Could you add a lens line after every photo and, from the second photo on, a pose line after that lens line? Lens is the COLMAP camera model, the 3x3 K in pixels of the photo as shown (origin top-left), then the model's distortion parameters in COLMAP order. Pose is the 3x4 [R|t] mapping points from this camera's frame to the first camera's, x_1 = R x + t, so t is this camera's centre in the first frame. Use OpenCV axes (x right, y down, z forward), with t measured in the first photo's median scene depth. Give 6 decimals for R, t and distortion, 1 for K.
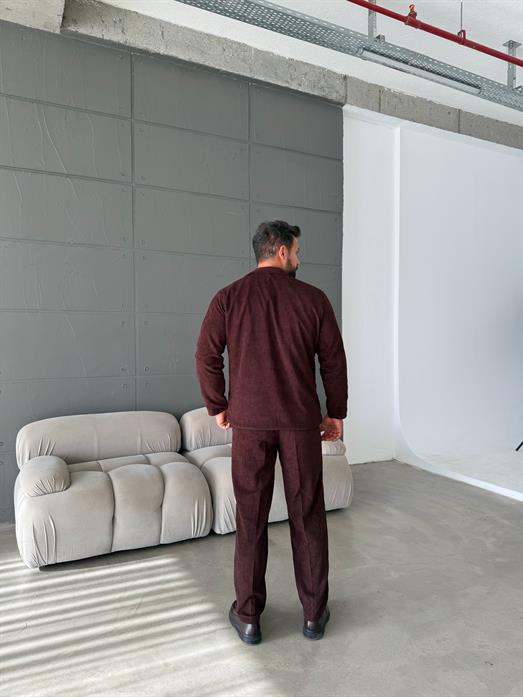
lens RADIAL K [[504.0, 0, 260.7], [0, 504.0, 344.4], [0, 0, 1]] dist [0.003205, -0.012361]
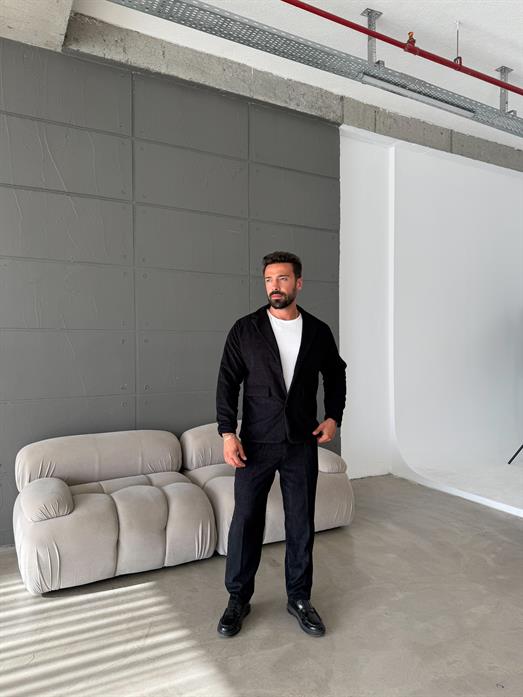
lens RADIAL K [[504.0, 0, 265.4], [0, 504.0, 344.8], [0, 0, 1]] dist [0.003205, -0.012361]
pose [[0.999321, -0.000247, 0.036849, -0.030179], [0.000804, 0.999886, -0.015107, -0.020699], [-0.036841, 0.015127, 0.999207, -0.003526]]
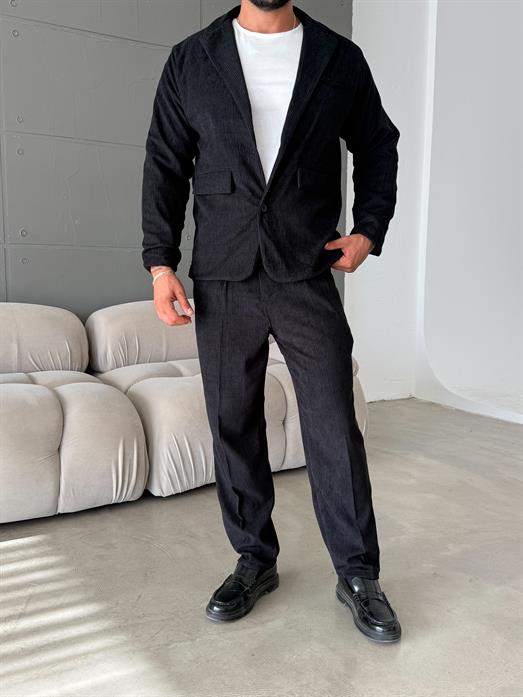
lens RADIAL K [[702.5, 0, 268.9], [0, 702.5, 355.7], [0, 0, 1]] dist [0.069131, 0.000000]
pose [[0.993769, 0.000172, 0.111460, -0.039281], [-0.013027, 0.993325, 0.114613, 0.095433], [-0.110696, -0.115351, 0.987138, 0.148499]]
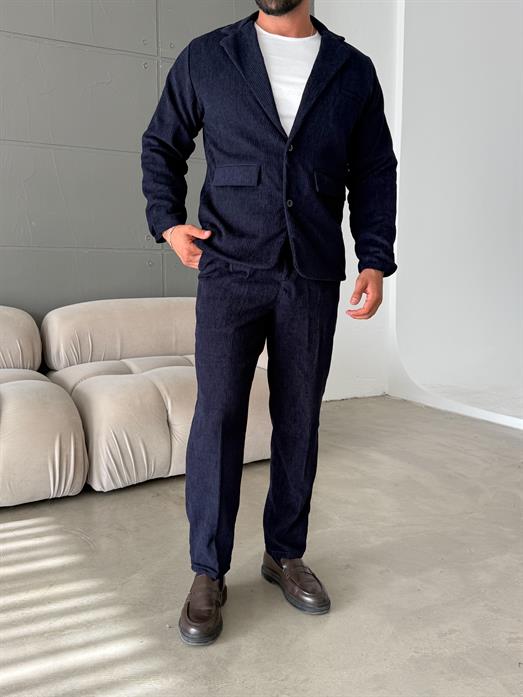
lens RADIAL K [[702.5, 0, 266.5], [0, 702.5, 354.0], [0, 0, 1]] dist [0.069131, 0.000000]
pose [[0.997036, -0.005478, 0.076746, 0.048417], [-0.003304, 0.993494, 0.113840, 0.095329], [-0.076870, -0.113756, 0.990530, 0.126968]]
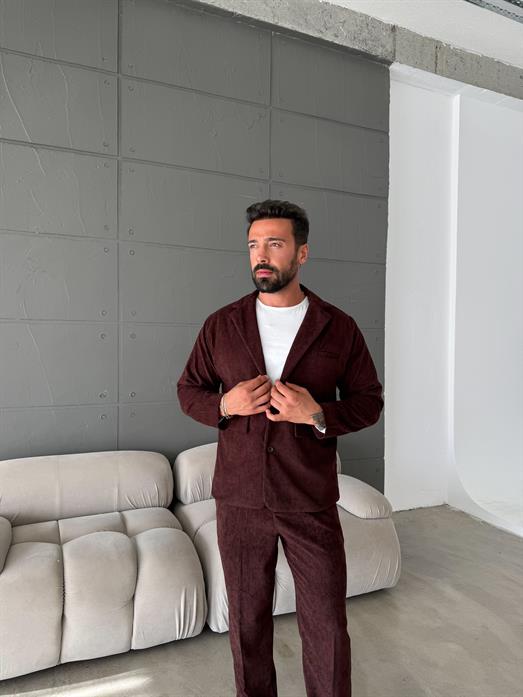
lens RADIAL K [[504.0, 0, 263.6], [0, 504.0, 345.6], [0, 0, 1]] dist [0.003205, -0.012361]
pose [[0.998430, 0.015389, -0.053860, 0.016509], [-0.015345, 0.999882, 0.001226, -0.033177], [0.053872, -0.000398, 0.998548, 0.242990]]
